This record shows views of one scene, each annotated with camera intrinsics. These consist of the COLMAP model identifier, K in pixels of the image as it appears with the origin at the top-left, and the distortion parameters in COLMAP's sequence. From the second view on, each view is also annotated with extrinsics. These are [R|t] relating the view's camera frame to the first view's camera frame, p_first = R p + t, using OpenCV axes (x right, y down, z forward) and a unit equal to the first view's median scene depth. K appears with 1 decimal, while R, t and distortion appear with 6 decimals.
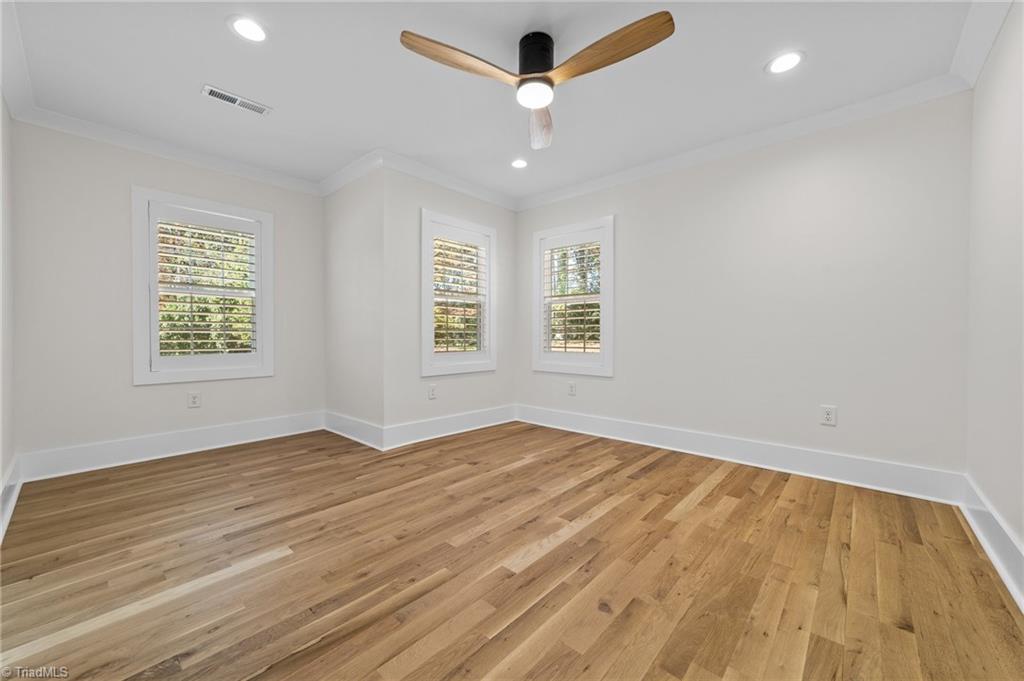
lens RADIAL K [[394.6, 0, 509.5], [0, 394.6, 335.1], [0, 0, 1]] dist [-0.015610, 0.008605]
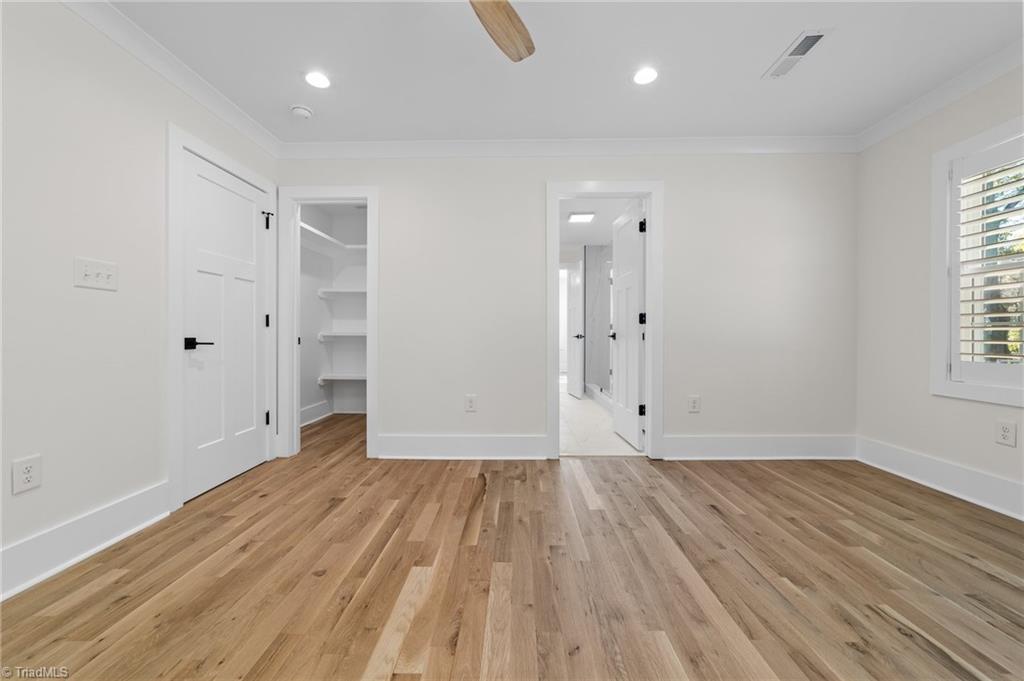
lens RADIAL K [[394.6, 0, 509.5], [0, 394.6, 335.1], [0, 0, 1]] dist [-0.015610, 0.008605]
pose [[-0.756135, 0.000763, -0.654416, 0.391688], [0.002465, 0.999996, -0.001683, 0.001890], [0.654411, -0.002886, -0.756133, 1.524539]]
